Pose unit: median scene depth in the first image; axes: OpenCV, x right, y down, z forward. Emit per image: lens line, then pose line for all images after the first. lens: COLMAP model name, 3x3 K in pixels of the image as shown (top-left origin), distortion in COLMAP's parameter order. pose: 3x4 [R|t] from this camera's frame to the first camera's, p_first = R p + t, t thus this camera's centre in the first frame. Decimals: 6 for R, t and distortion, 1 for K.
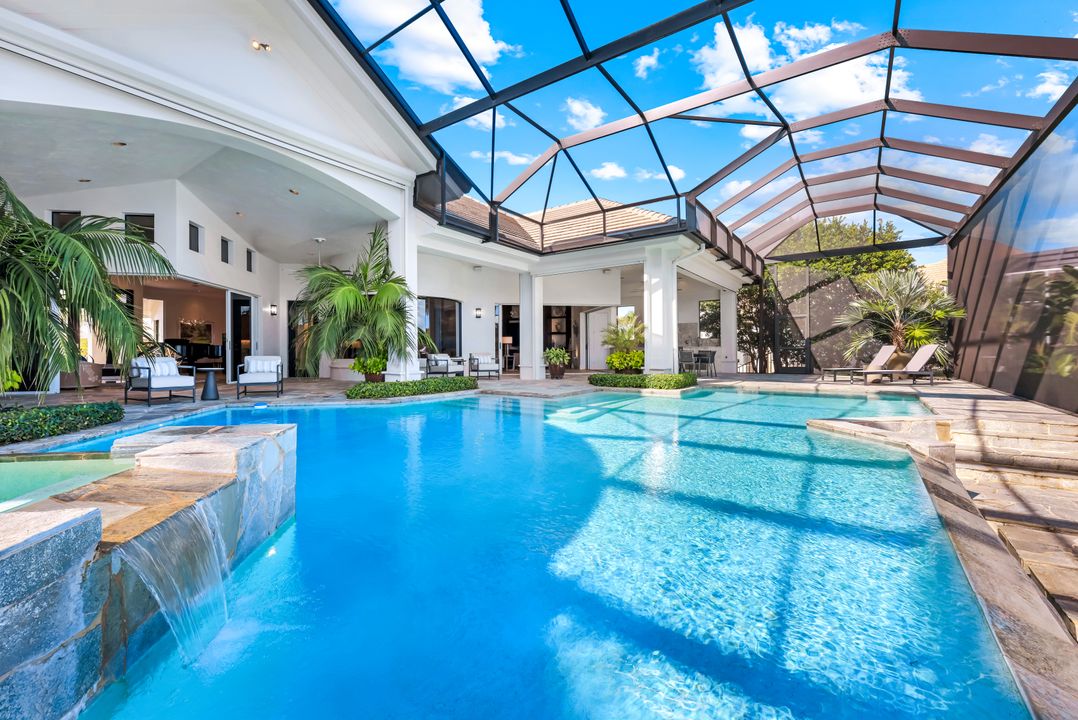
lens RADIAL K [[440.3, 0, 539.6], [0, 440.3, 358.6], [0, 0, 1]] dist [-0.002310, -0.000214]
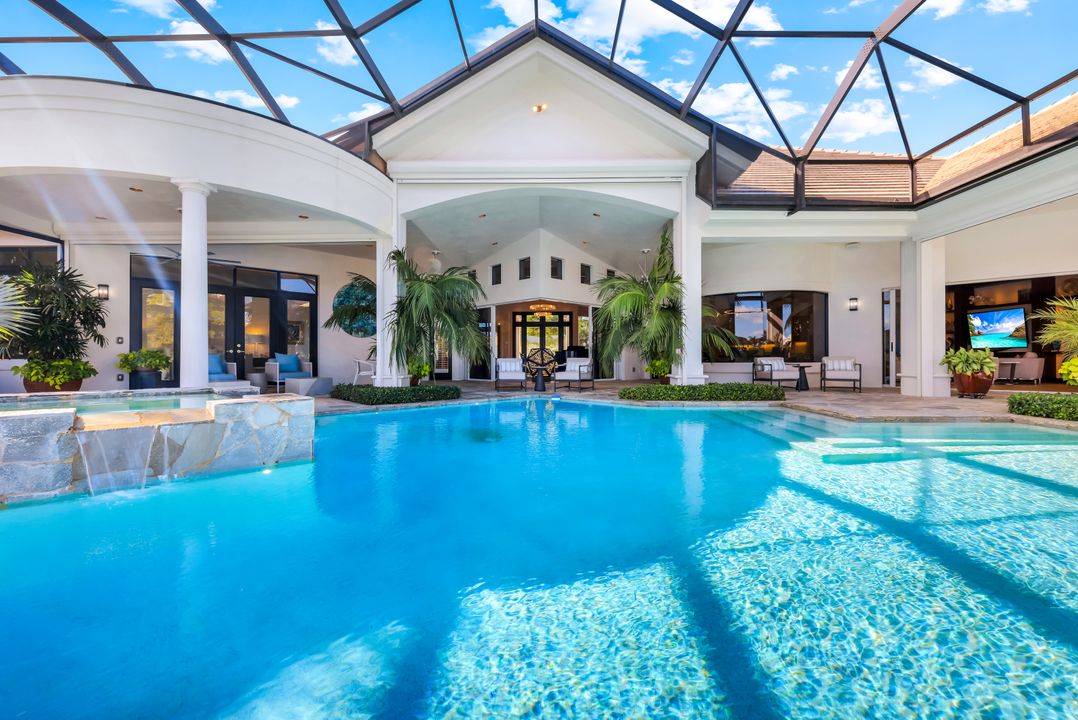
lens RADIAL K [[440.3, 0, 539.6], [0, 440.3, 358.6], [0, 0, 1]] dist [-0.002310, -0.000214]
pose [[0.577756, 0.002516, -0.816205, 0.248371], [-0.013784, 0.999883, -0.006675, 0.004433], [0.816093, 0.015107, 0.577723, 0.181309]]
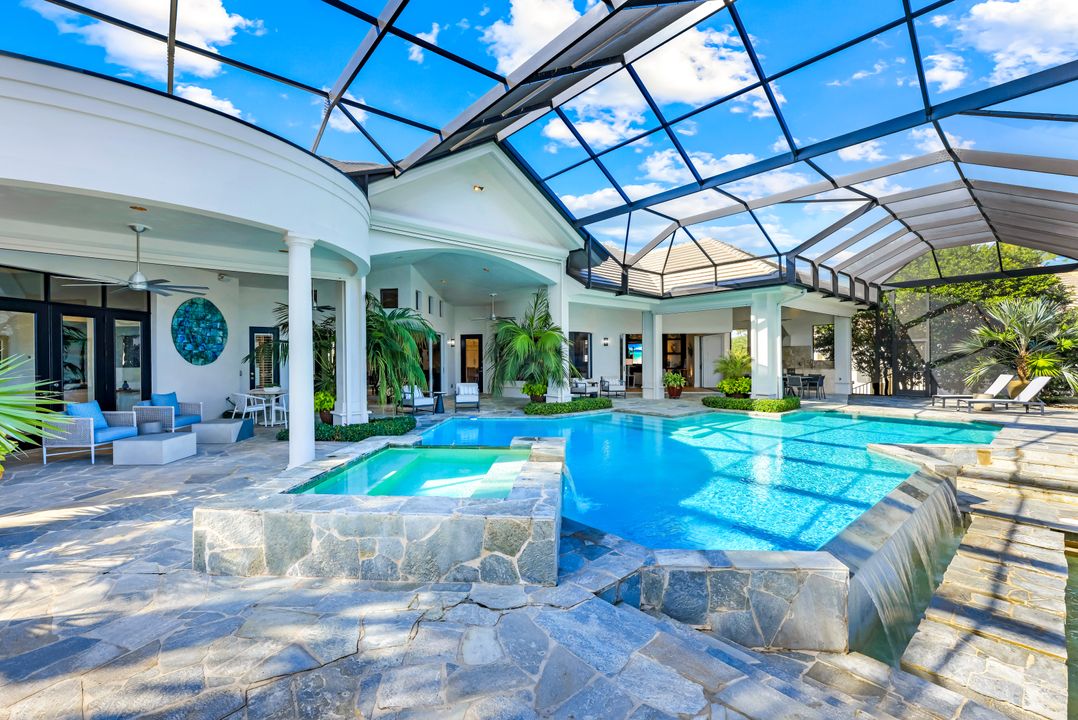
lens RADIAL K [[452.0, 0, 538.6], [0, 452.0, 362.6], [0, 0, 1]] dist [0.001141, 0.000192]
pose [[0.971567, 0.001149, -0.236763, -0.034254], [-0.001605, 0.999997, -0.001736, -0.060999], [0.236761, 0.002067, 0.971566, -0.343698]]
